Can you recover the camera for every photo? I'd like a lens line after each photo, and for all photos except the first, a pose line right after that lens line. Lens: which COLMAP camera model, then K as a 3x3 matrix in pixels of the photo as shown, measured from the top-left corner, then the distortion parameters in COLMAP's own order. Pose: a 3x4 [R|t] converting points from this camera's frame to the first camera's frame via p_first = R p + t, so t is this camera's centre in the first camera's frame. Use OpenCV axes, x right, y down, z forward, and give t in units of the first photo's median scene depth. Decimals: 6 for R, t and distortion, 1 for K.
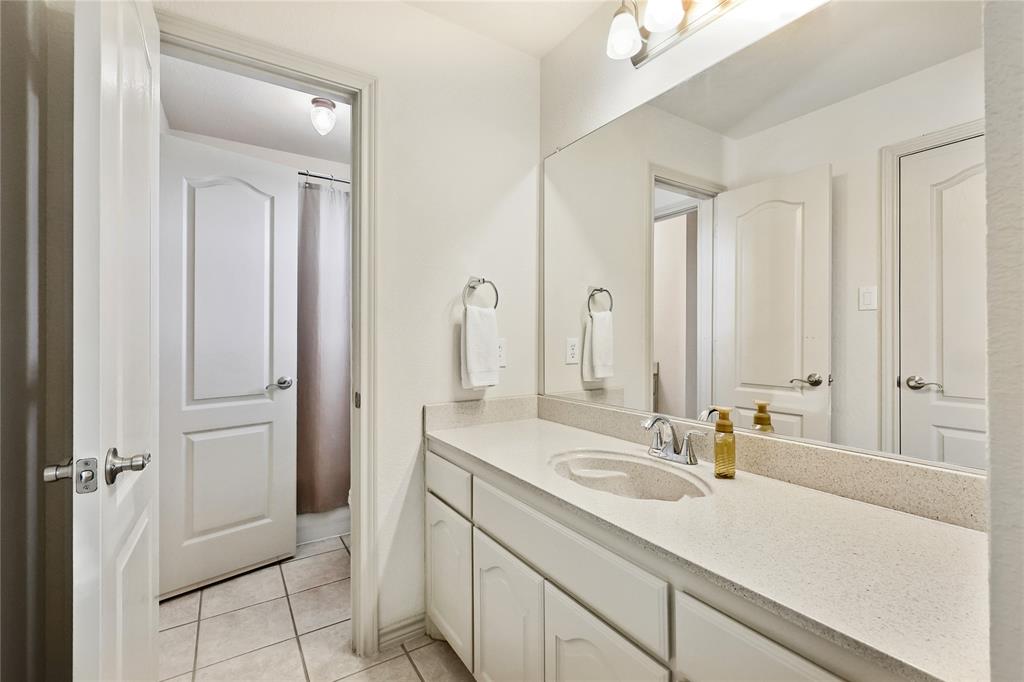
lens RADIAL K [[448.7, 0, 517.4], [0, 448.7, 332.9], [0, 0, 1]] dist [0.004794, -0.000409]
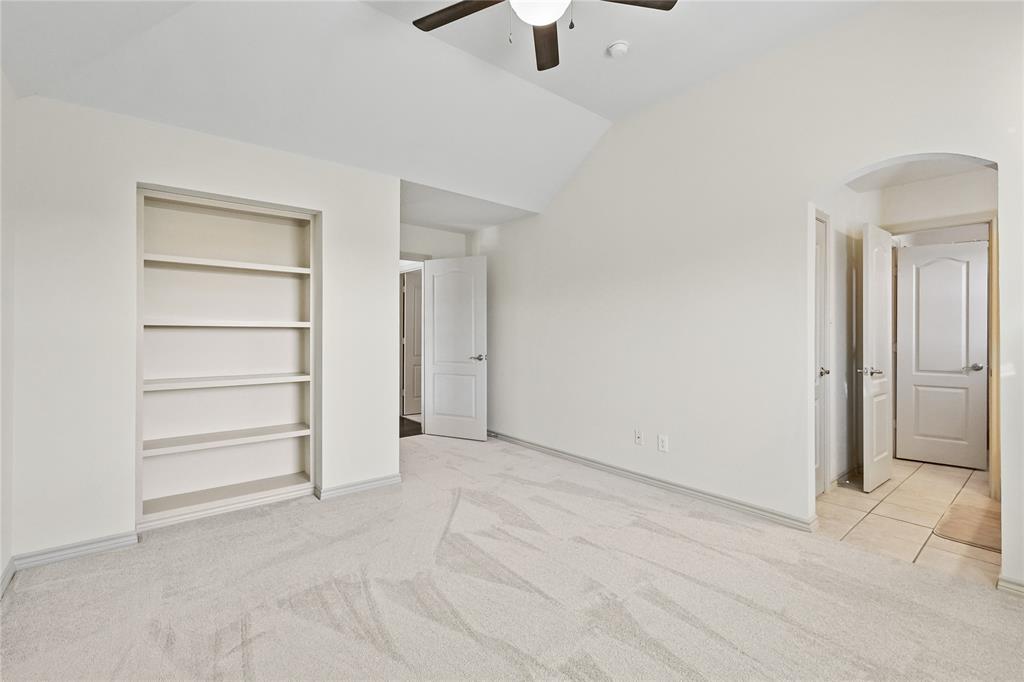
lens RADIAL K [[448.7, 0, 516.7], [0, 448.7, 333.8], [0, 0, 1]] dist [0.004794, -0.000409]
pose [[0.115832, -0.000863, -0.993268, 1.140580], [-0.001258, 0.999999, -0.001016, -0.014023], [0.993268, 0.001367, 0.115831, -1.095722]]
